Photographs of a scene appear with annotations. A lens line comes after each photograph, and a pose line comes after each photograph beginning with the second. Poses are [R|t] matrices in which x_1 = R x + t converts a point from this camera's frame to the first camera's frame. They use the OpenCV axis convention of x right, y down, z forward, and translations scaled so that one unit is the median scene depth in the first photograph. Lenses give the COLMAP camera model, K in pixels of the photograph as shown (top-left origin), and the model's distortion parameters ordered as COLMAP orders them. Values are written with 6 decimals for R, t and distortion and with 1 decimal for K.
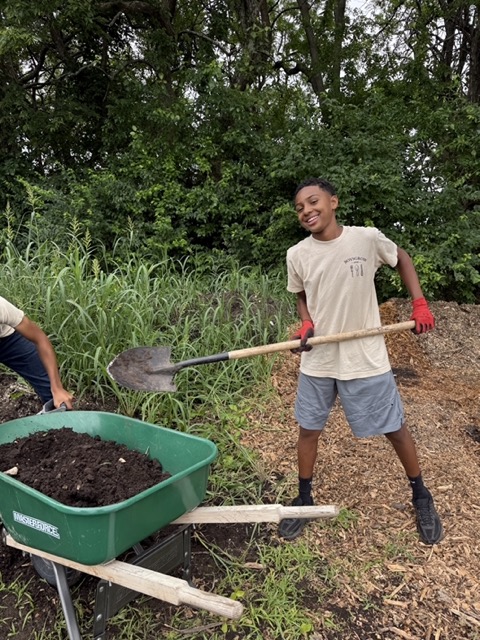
lens RADIAL K [[455.7, 0, 244.9], [0, 455.7, 321.5], [0, 0, 1]] dist [0.038218, -0.043595]
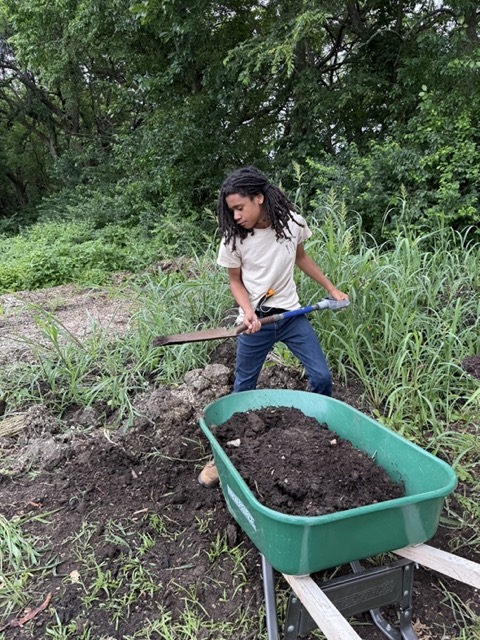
lens RADIAL K [[455.7, 0, 241.3], [0, 455.7, 313.3], [0, 0, 1]] dist [0.038218, -0.043595]
pose [[0.819414, 0.076463, -0.568080, 0.015825], [-0.055403, 0.996988, 0.054279, -0.004831], [0.570519, -0.013004, 0.821182, 0.045399]]
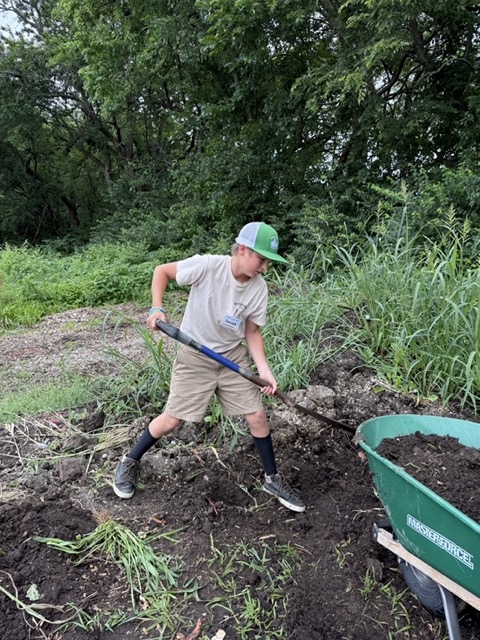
lens RADIAL K [[455.7, 0, 236.8], [0, 455.7, 314.1], [0, 0, 1]] dist [0.038218, -0.043595]
pose [[0.769858, 0.074298, -0.633875, -0.050123], [-0.092706, 0.995685, 0.004113, 0.009592], [0.631446, 0.055598, 0.773424, 0.011449]]
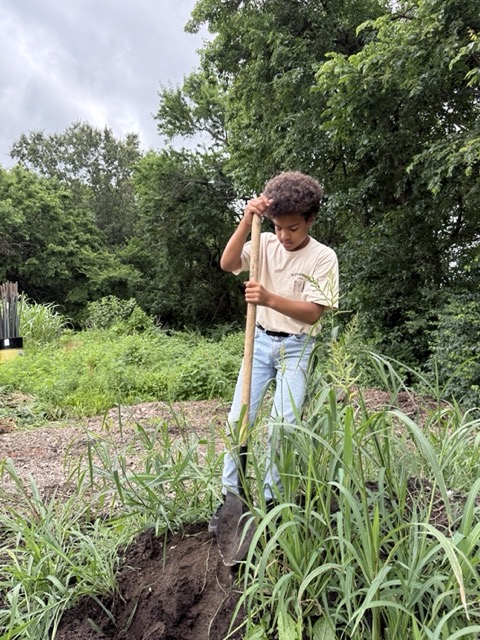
lens RADIAL K [[455.7, 0, 242.6], [0, 455.7, 323.7], [0, 0, 1]] dist [0.038218, -0.043595]
pose [[0.450609, -0.004533, -0.892710, -0.003941], [-0.193586, 0.975696, -0.102670, -0.078812], [0.871479, 0.219081, 0.438780, 0.323737]]
